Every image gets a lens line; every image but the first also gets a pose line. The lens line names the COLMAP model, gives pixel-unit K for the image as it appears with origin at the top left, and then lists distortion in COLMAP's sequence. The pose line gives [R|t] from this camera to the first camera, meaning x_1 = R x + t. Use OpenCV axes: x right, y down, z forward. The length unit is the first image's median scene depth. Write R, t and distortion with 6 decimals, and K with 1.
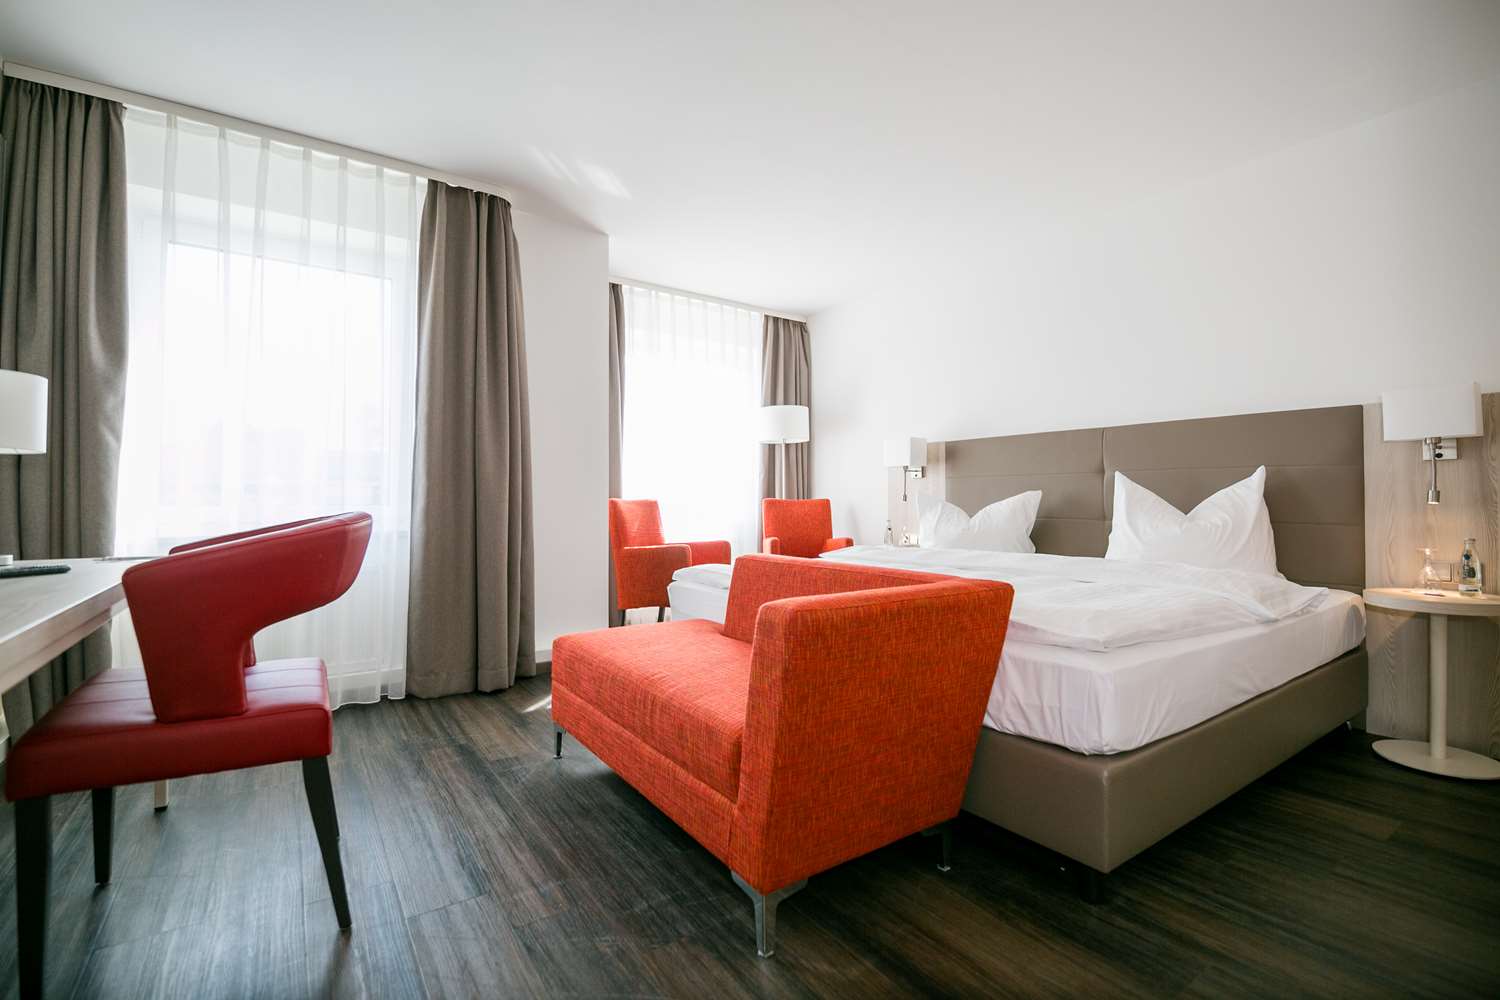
lens RADIAL K [[663.2, 0, 750.0], [0, 663.2, 500.0], [0, 0, 1]] dist [0.001701, -0.010995]
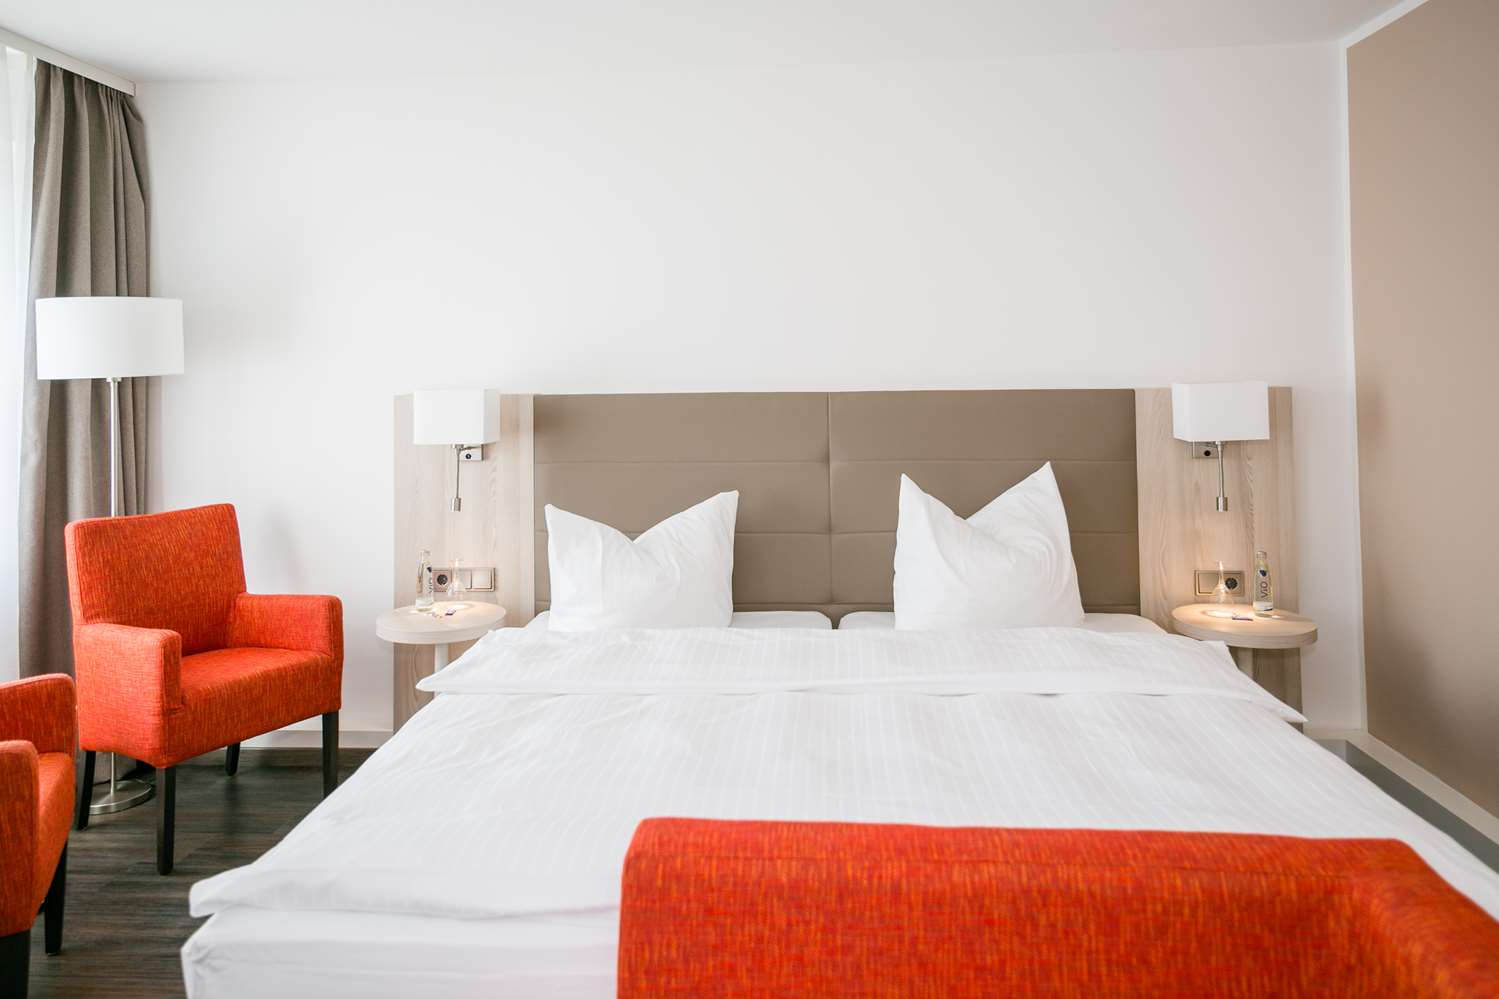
lens RADIAL K [[1050.8, 0, 751.3], [0, 1050.8, 351.5], [0, 0, 1]] dist [0.010282, 0.000969]
pose [[0.635445, 0.002703, 0.772141, -0.440799], [0.012773, 0.999820, -0.014011, -0.190442], [-0.772040, 0.018765, 0.635296, 0.555815]]
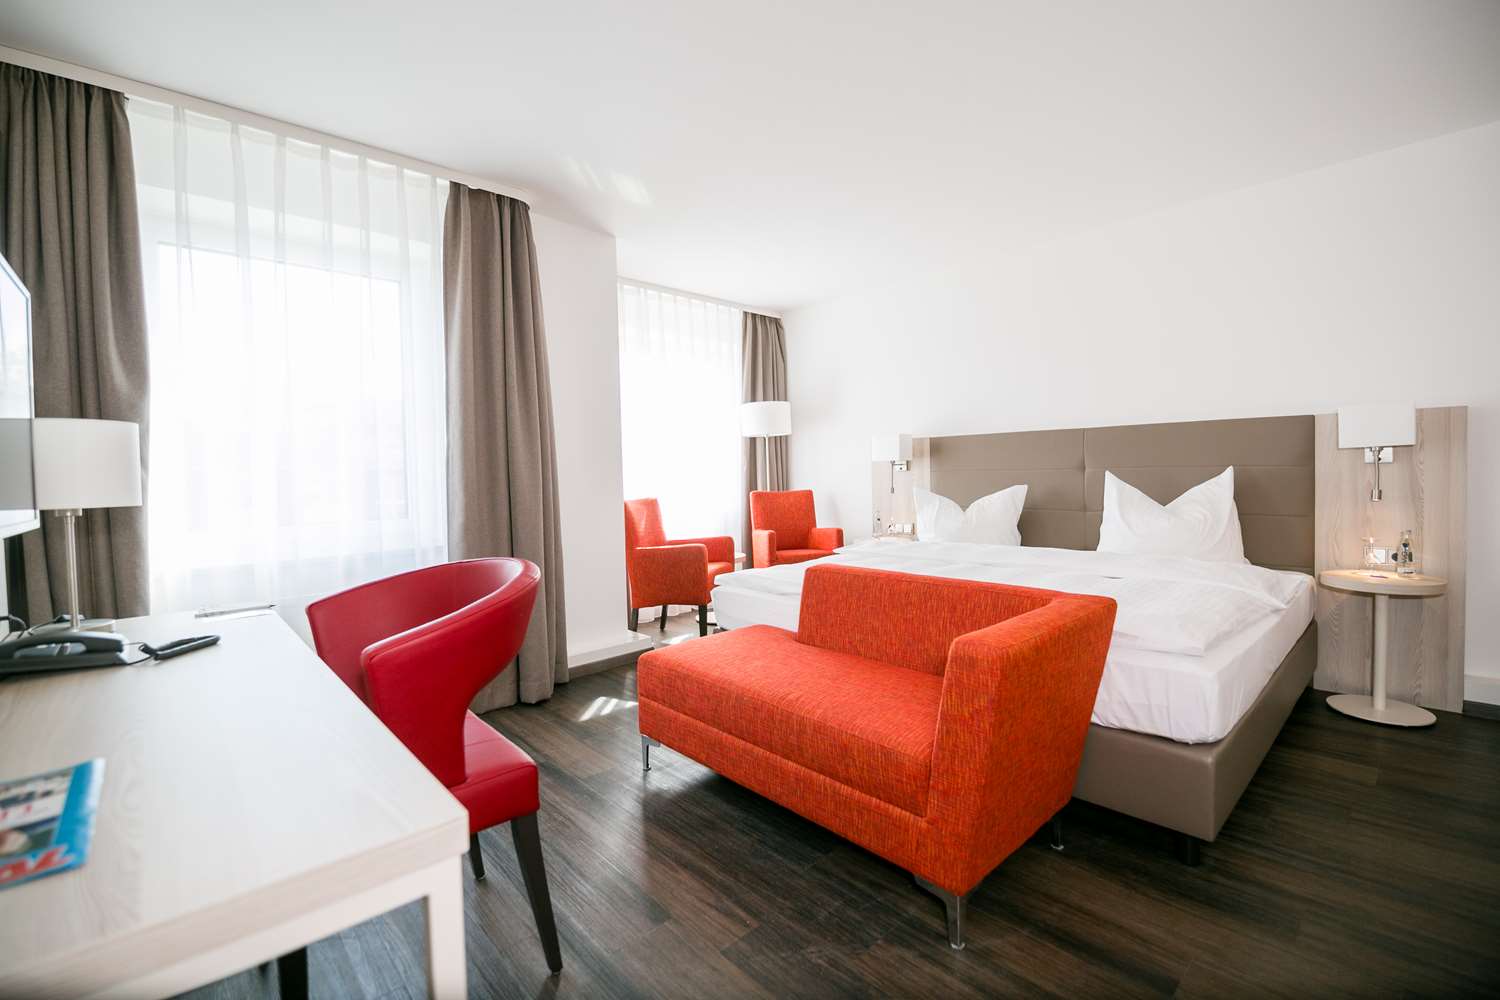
lens RADIAL K [[643.8, 0, 750.0], [0, 643.8, 500.0], [0, 0, 1]] dist [-0.002006, -0.010110]
pose [[0.990186, -0.028019, 0.136917, -0.245848], [0.022114, 0.998766, 0.044466, -0.069320], [-0.137994, -0.041002, 0.989584, 0.001382]]
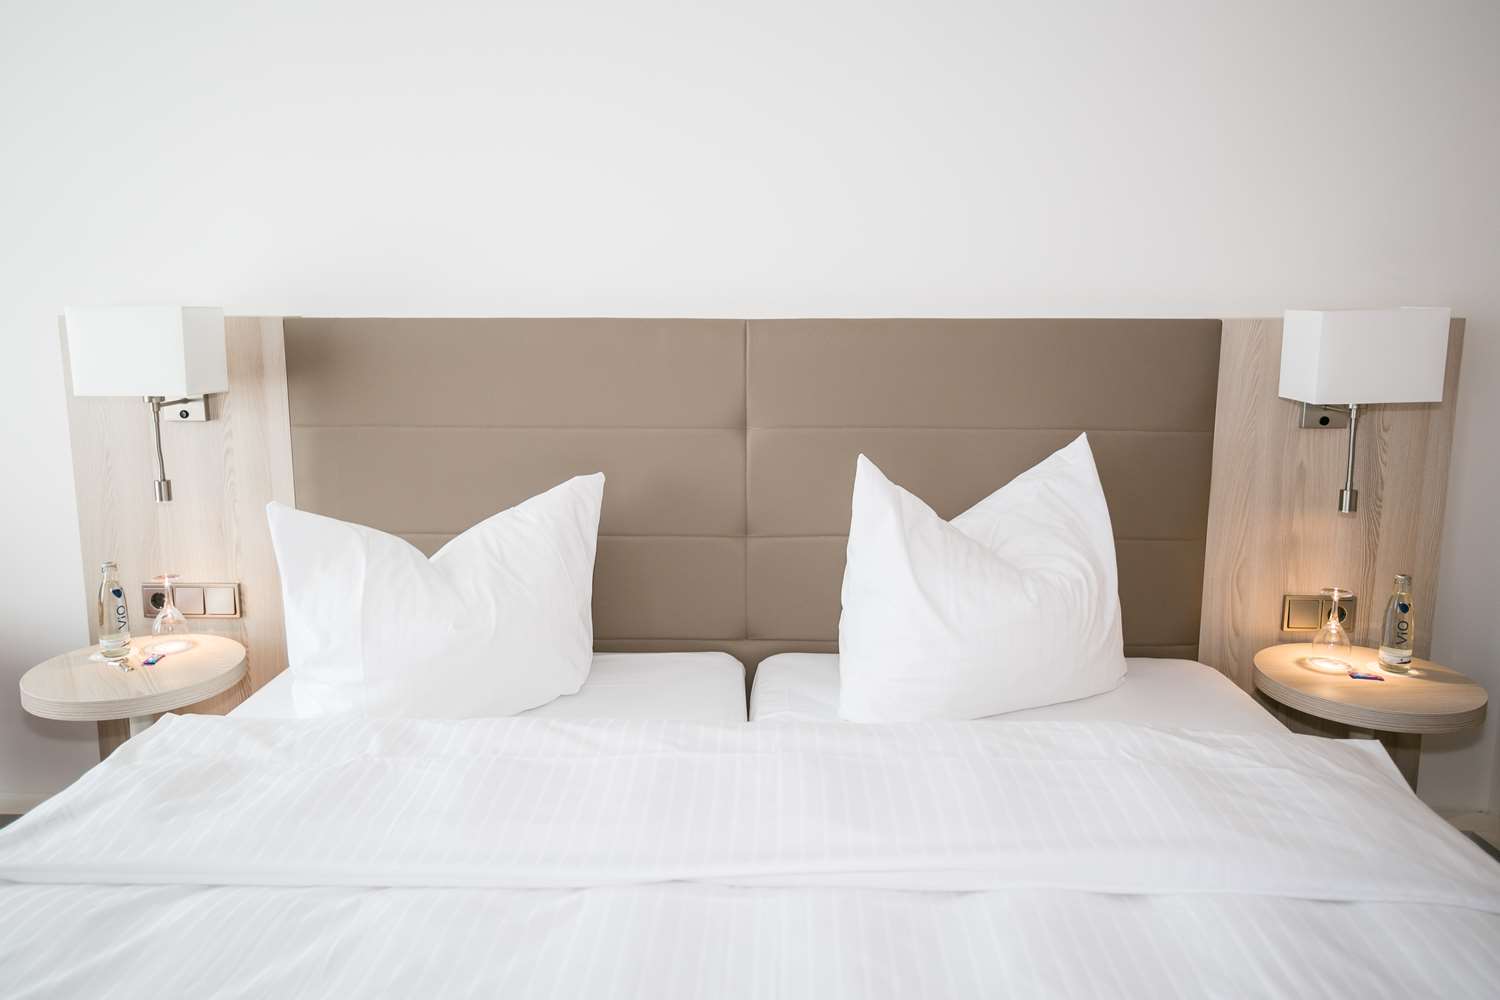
lens RADIAL K [[983.2, 0, 750.0], [0, 983.2, 500.0], [0, 0, 1]] dist [0.012103, 0.001026]
pose [[0.599088, -0.157418, 0.785056, 0.044206], [-0.000262, 0.980444, 0.196796, -0.168033], [-0.800683, -0.118103, 0.587331, 0.866597]]
